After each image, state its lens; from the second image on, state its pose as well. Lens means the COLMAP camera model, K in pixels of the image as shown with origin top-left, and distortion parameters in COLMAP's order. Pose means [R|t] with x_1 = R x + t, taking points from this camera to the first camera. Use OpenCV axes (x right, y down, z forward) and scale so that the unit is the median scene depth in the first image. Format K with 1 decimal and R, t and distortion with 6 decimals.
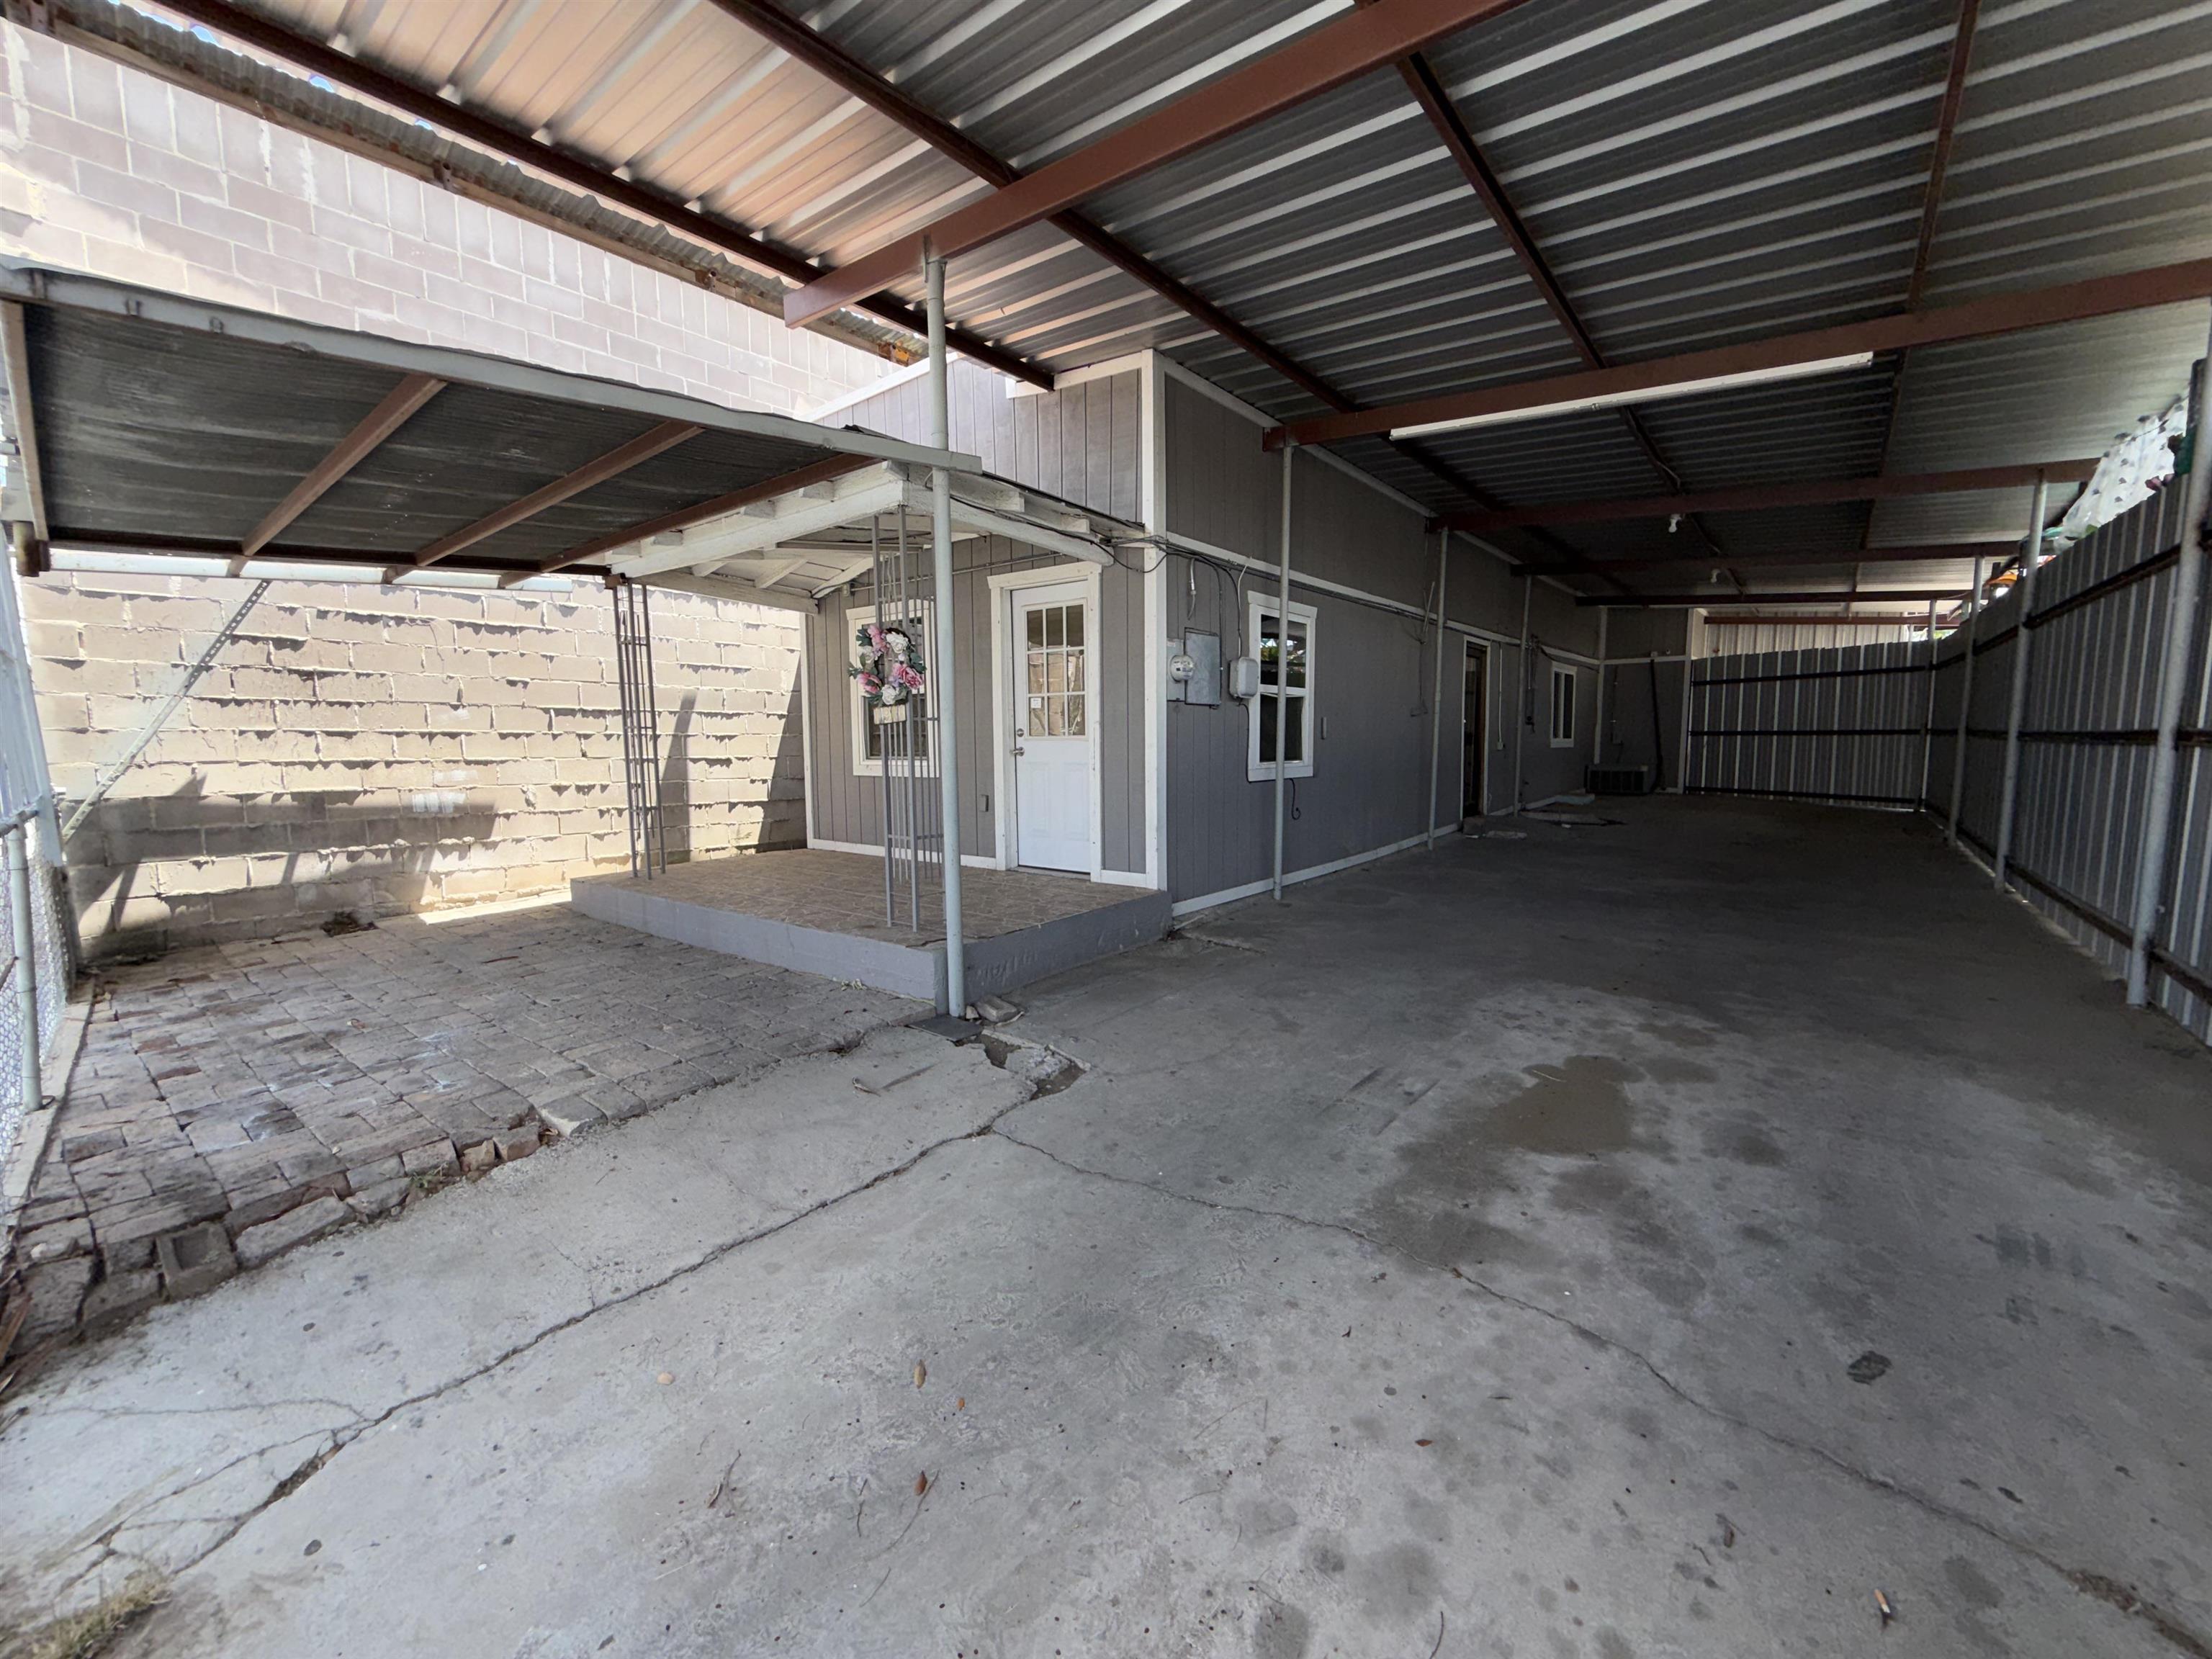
lens RADIAL K [[878.5, 0, 1109.6], [0, 878.5, 818.8], [0, 0, 1]] dist [0.012880, -0.002004]
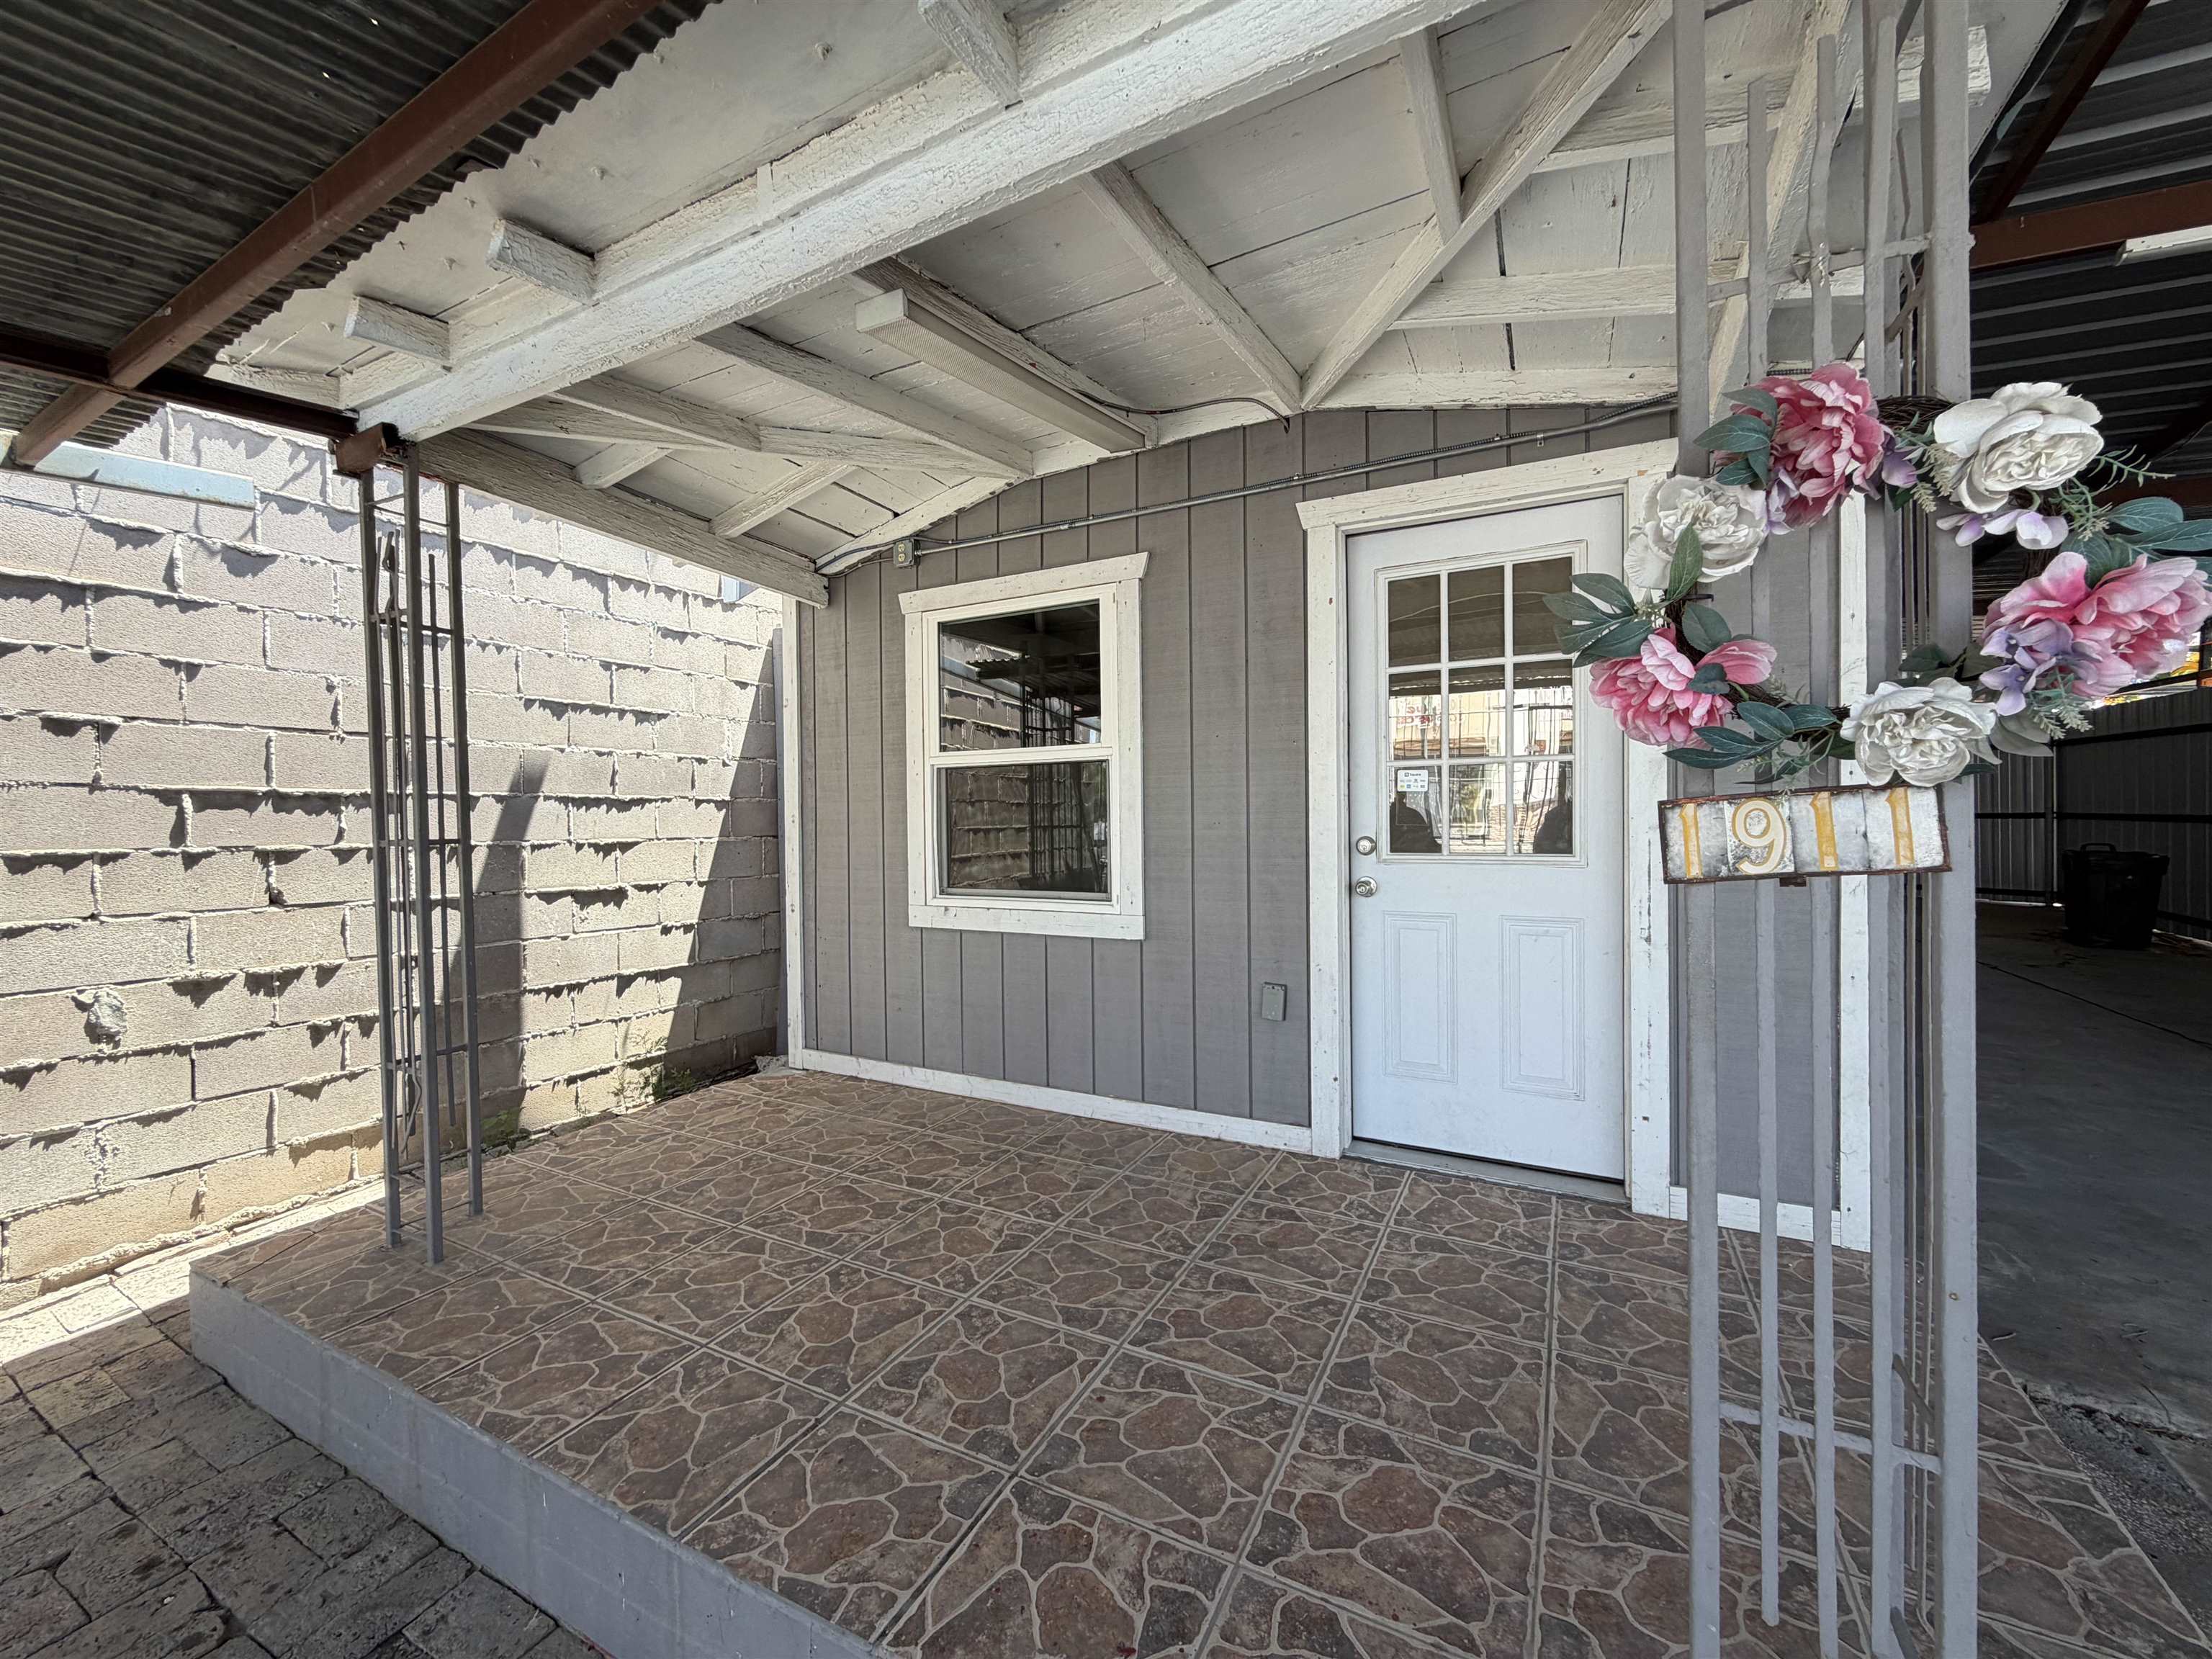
lens RADIAL K [[878.5, 0, 1105.6], [0, 878.5, 829.0], [0, 0, 1]] dist [0.012880, -0.002004]
pose [[0.985422, -0.005816, 0.170028, -0.275279], [0.018947, 0.996950, -0.075705, -0.066616], [-0.169069, 0.077823, 0.982527, 0.512436]]
